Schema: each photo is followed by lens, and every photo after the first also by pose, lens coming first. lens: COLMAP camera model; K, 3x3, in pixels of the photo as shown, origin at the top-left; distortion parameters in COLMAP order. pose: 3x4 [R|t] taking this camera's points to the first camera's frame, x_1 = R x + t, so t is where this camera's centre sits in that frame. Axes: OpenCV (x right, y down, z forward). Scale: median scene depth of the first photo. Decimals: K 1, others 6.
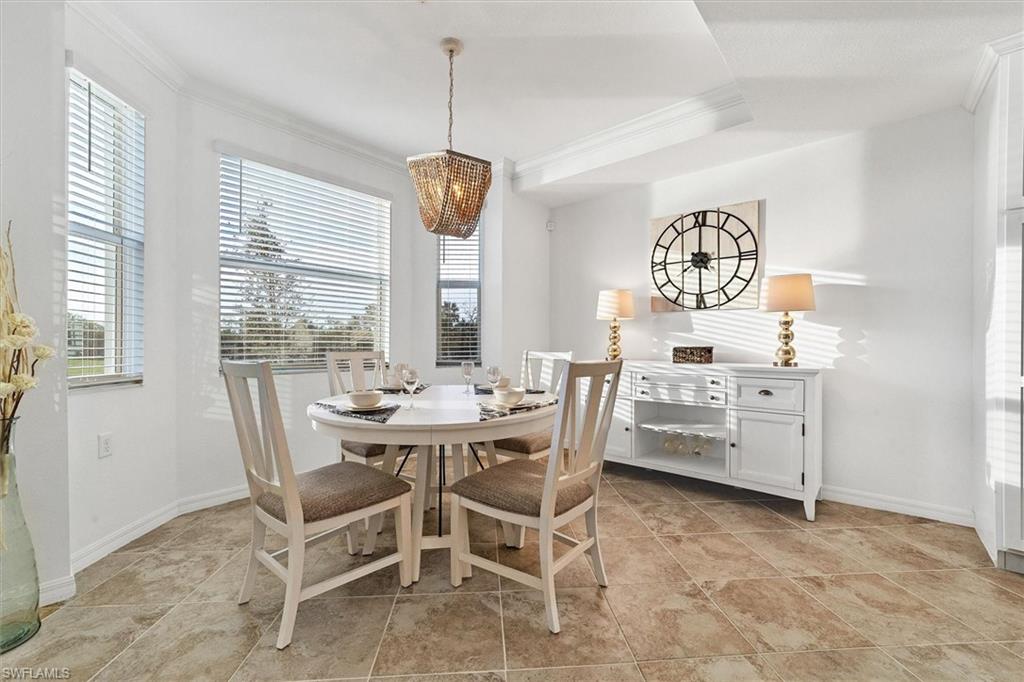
lens RADIAL K [[417.6, 0, 515.4], [0, 417.6, 343.0], [0, 0, 1]] dist [-0.000054, 0.000168]
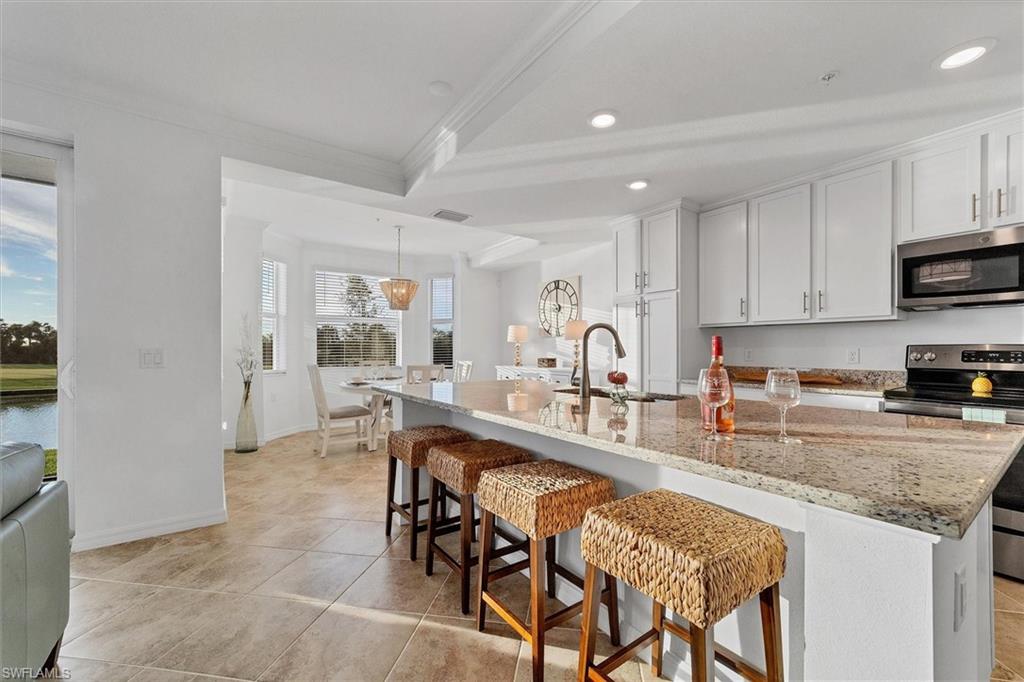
lens RADIAL K [[406.6, 0, 514.3], [0, 406.6, 349.9], [0, 0, 1]] dist [-0.001402, 0.000111]
pose [[0.971565, -0.005844, -0.236700, 0.695157], [0.005608, 0.999983, -0.001673, -0.023998], [0.236706, 0.000298, 0.971581, -0.714831]]
